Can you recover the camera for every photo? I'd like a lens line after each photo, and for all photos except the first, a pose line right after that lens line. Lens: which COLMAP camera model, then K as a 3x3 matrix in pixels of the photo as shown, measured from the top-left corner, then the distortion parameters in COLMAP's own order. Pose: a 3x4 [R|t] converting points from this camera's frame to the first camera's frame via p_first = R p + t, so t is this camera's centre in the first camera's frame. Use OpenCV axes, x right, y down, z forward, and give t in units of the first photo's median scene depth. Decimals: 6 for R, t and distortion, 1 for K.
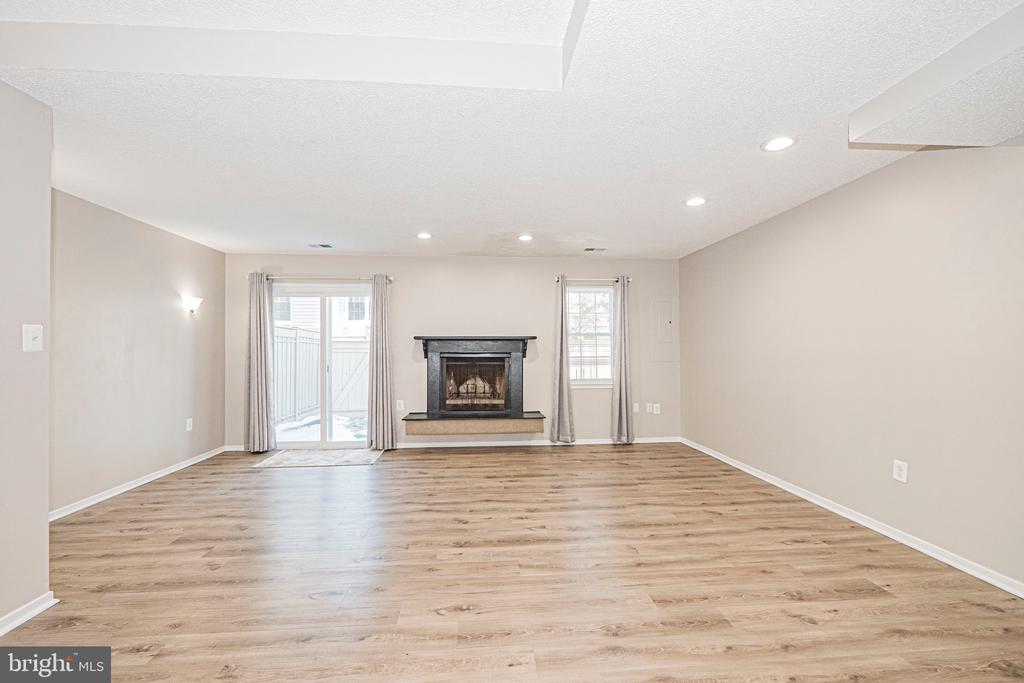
lens RADIAL K [[431.0, 0, 512.0], [0, 431.0, 341.5], [0, 0, 1]] dist [-0.005655, -0.000201]
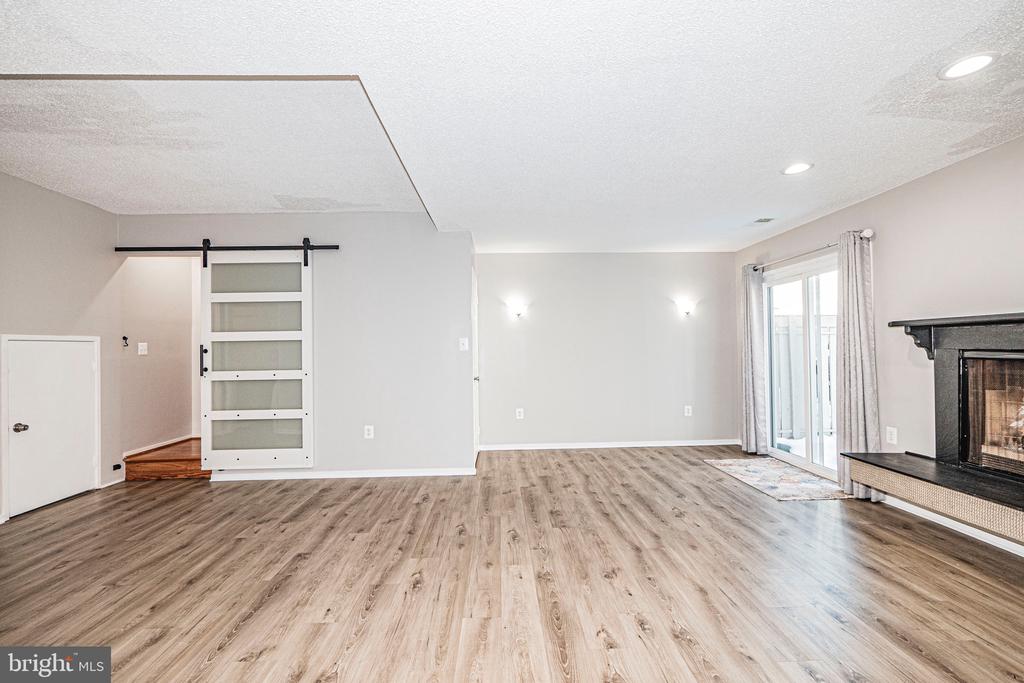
lens RADIAL K [[431.0, 0, 512.0], [0, 431.0, 341.5], [0, 0, 1]] dist [-0.005655, -0.000201]
pose [[-0.040740, -0.013479, -0.999079, 0.456646], [0.031930, 0.999381, -0.014785, 0.008214], [0.998659, -0.032503, -0.040285, 0.602374]]
